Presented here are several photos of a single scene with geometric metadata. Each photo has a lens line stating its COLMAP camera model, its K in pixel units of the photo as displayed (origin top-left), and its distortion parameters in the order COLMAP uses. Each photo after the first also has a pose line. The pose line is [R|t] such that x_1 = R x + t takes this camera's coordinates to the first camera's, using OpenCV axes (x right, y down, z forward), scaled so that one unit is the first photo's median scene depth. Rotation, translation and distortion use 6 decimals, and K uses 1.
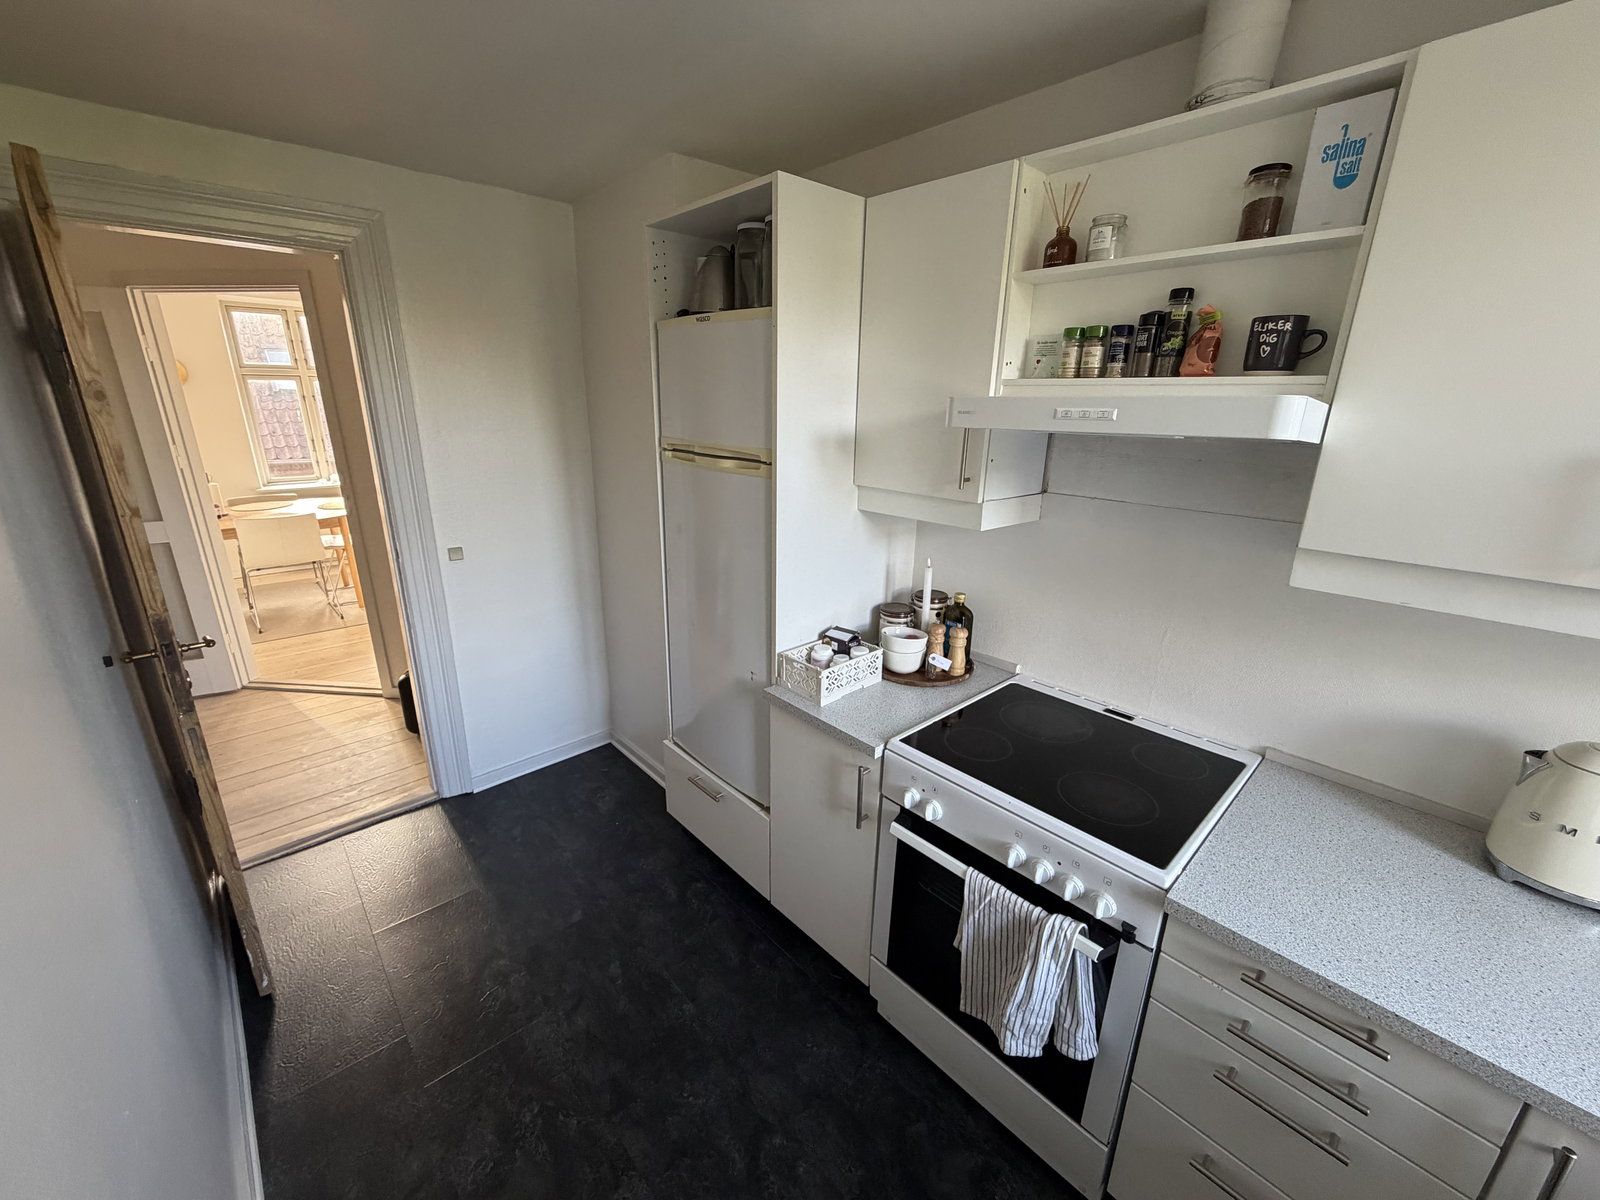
lens RADIAL K [[633.8, 0, 800.0], [0, 633.8, 600.0], [0, 0, 1]] dist [0.002265, 0.000021]
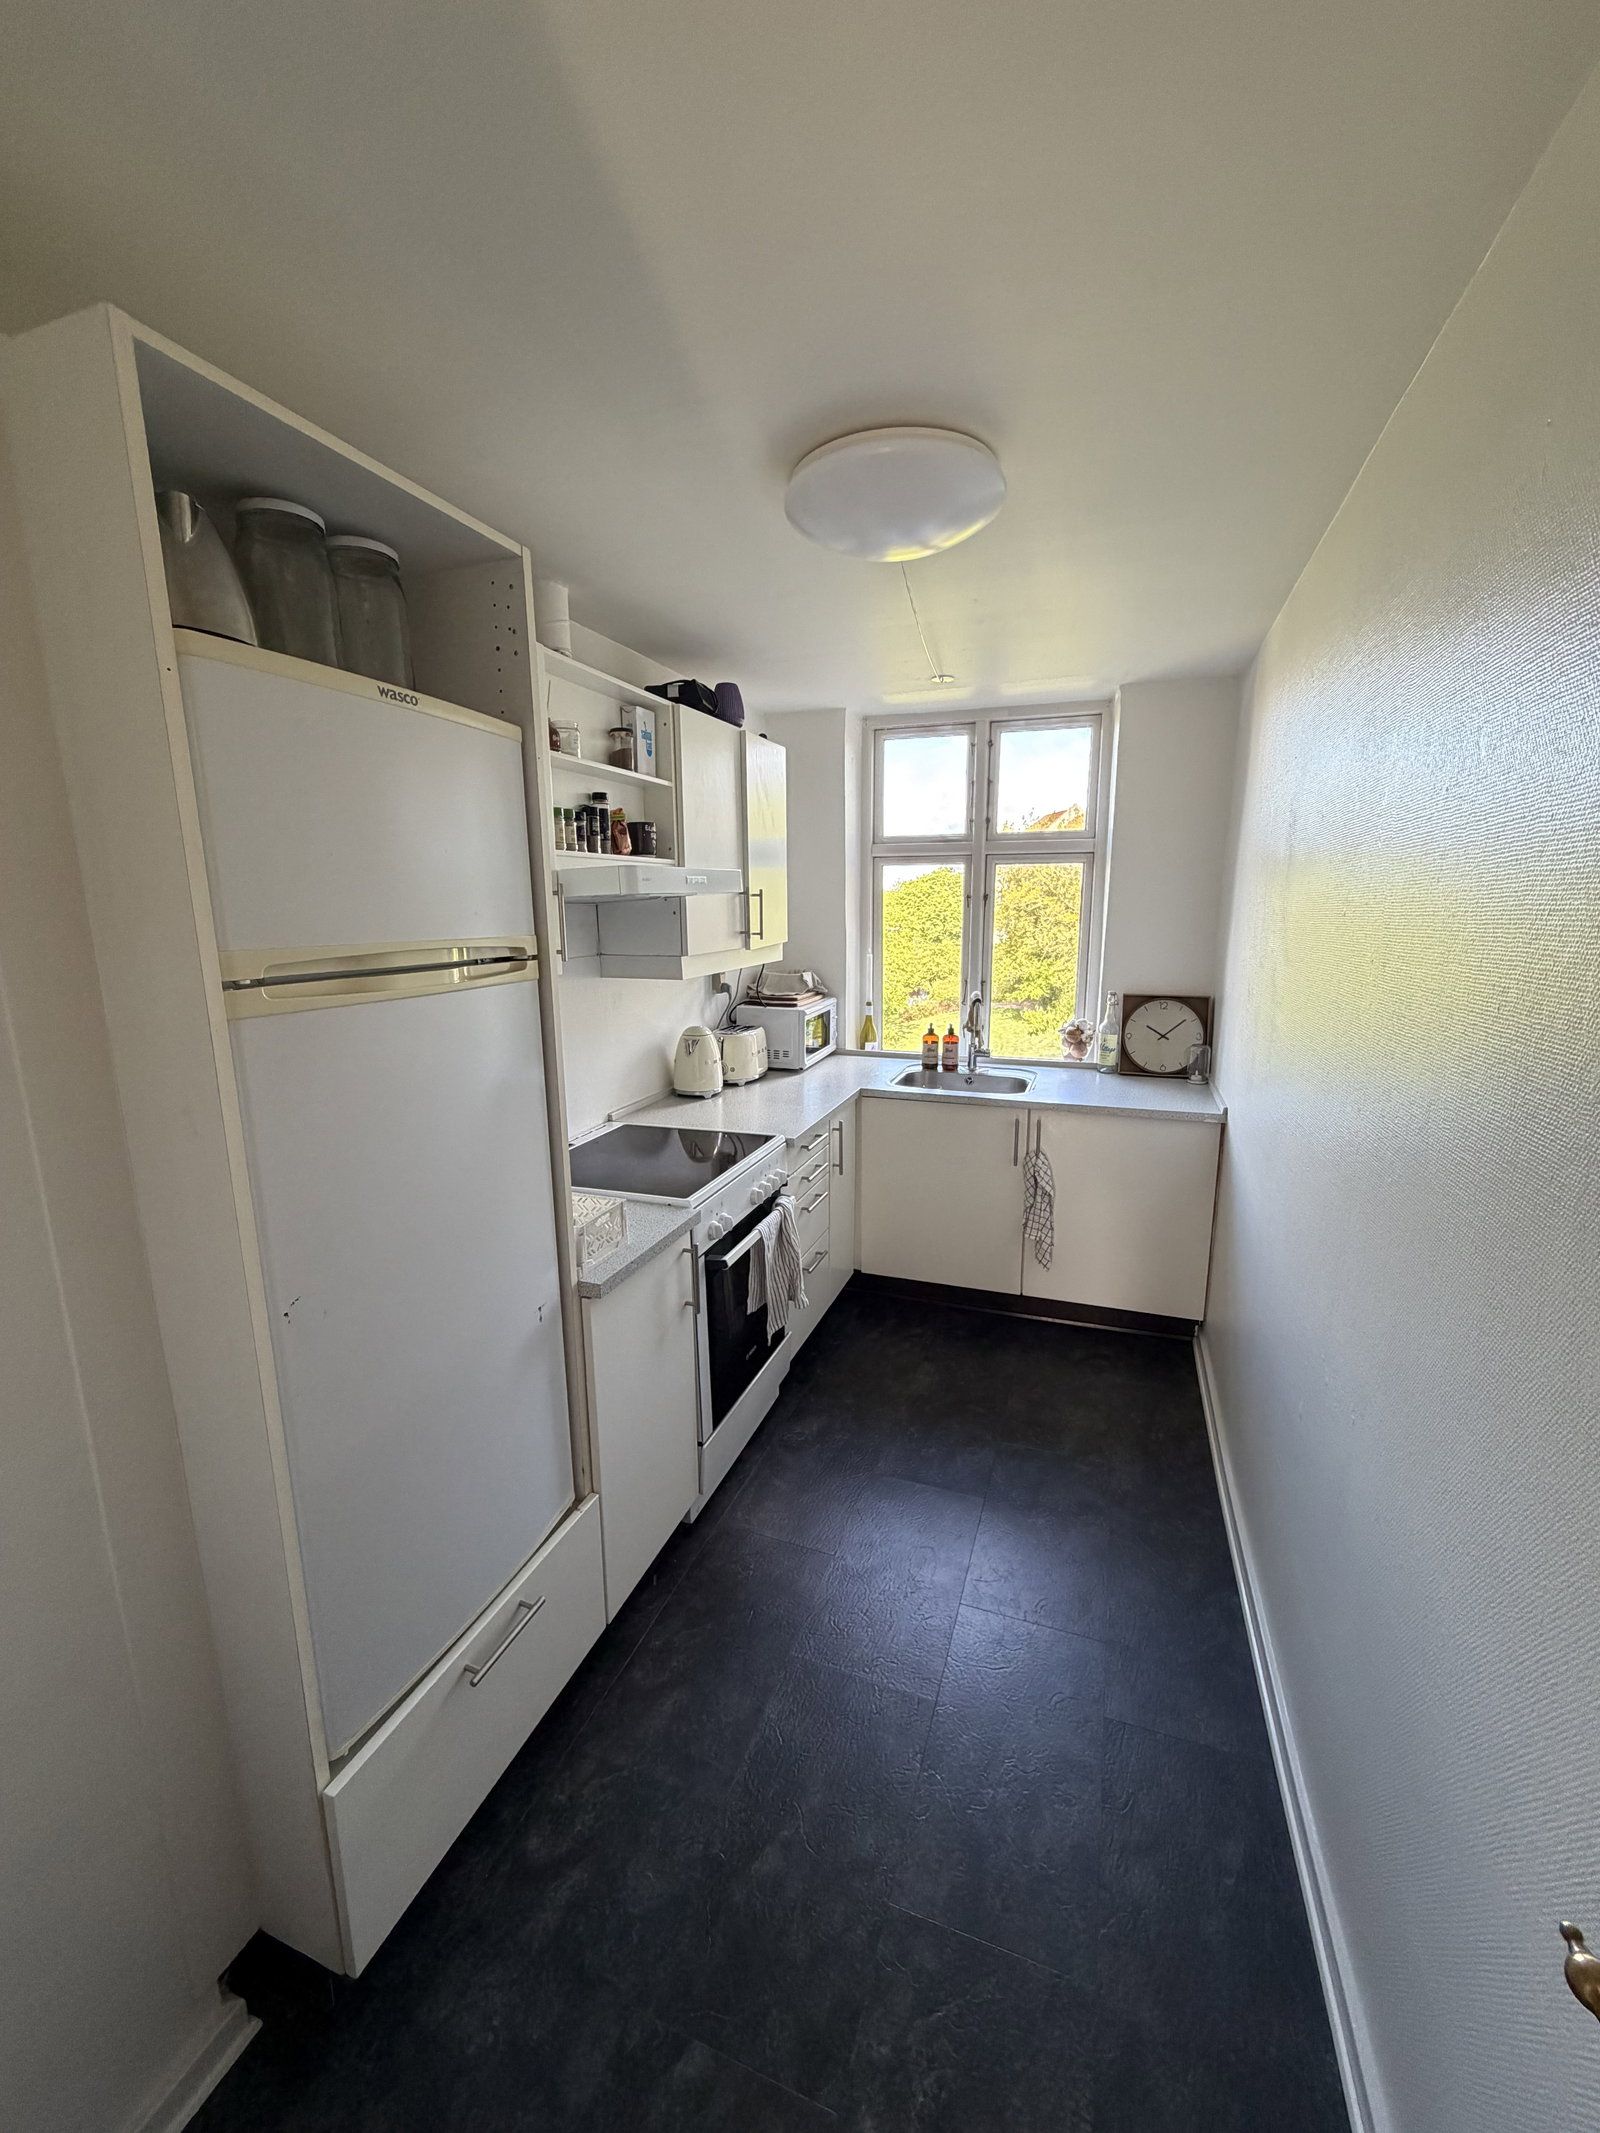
lens RADIAL K [[860.4, 0, 805.9], [0, 860.4, 1059.6], [0, 0, 1]] dist [0.006636, 0.000163]
pose [[-0.472703, -0.174911, 0.863689, -1.212793], [0.263040, 0.907416, 0.327730, -0.422702], [-0.841048, 0.382103, -0.382930, 1.438958]]
